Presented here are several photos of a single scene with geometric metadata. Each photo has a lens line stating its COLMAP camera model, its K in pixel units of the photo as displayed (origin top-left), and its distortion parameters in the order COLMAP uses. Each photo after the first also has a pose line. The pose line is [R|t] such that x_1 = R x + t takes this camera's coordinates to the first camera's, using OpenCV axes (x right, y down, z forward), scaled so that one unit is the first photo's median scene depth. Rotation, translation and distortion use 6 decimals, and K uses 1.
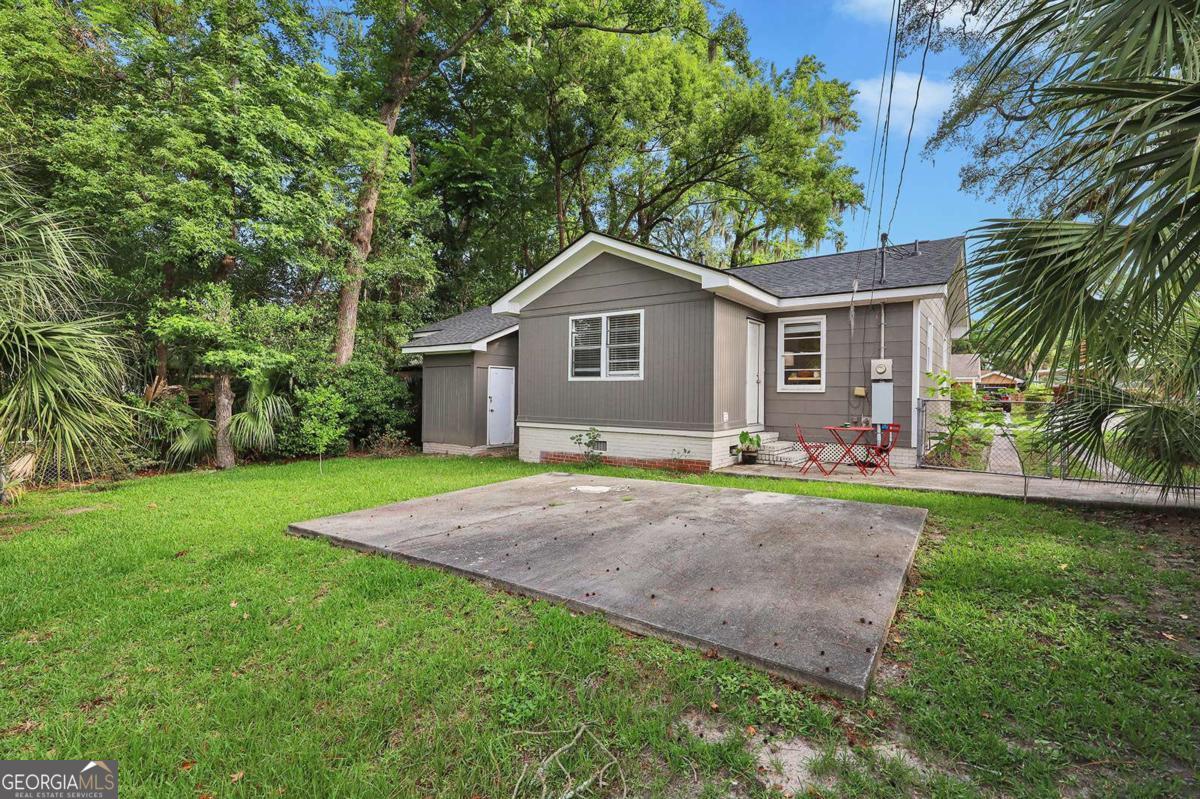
lens RADIAL K [[544.0, 0, 595.0], [0, 544.0, 398.7], [0, 0, 1]] dist [-0.003134, 0.000100]
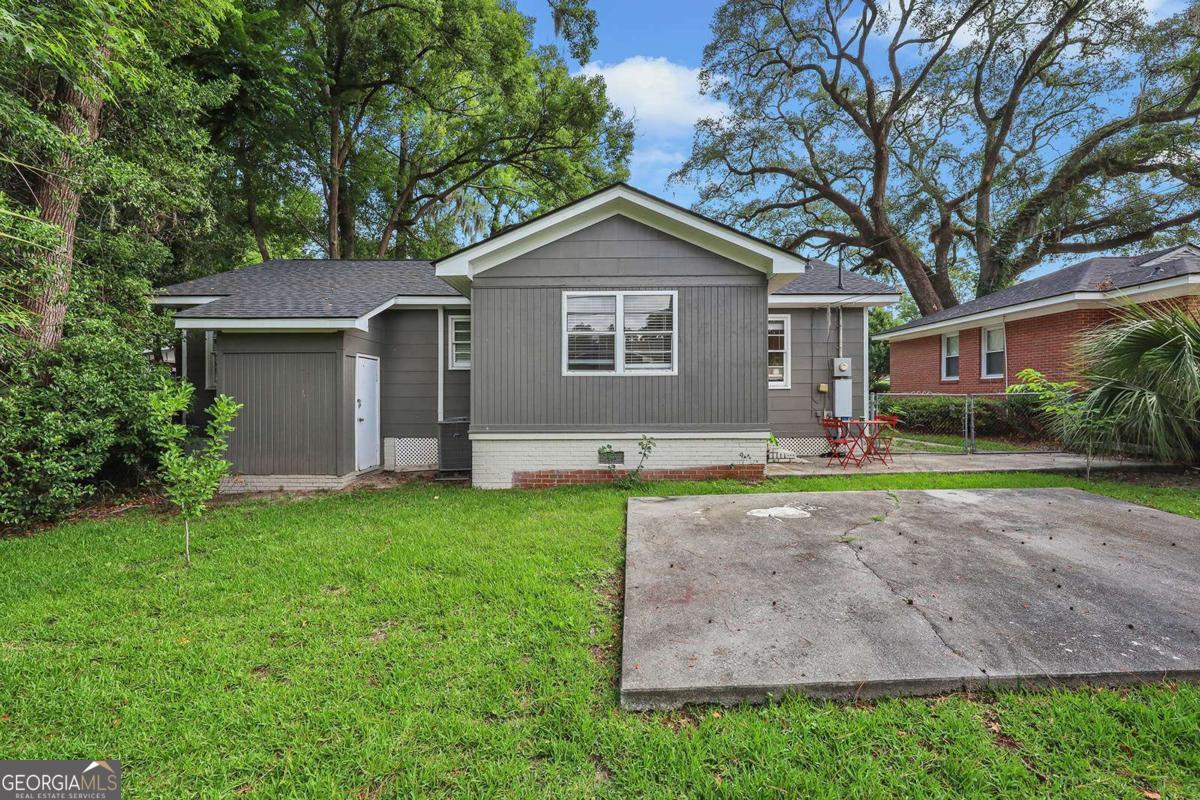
lens RADIAL K [[544.0, 0, 599.5], [0, 544.0, 390.9], [0, 0, 1]] dist [-0.003134, 0.000100]
pose [[0.805064, -0.008124, 0.593132, -0.482129], [0.016932, 0.999813, -0.009289, -0.003961], [-0.592946, 0.017521, 0.805052, 0.375560]]
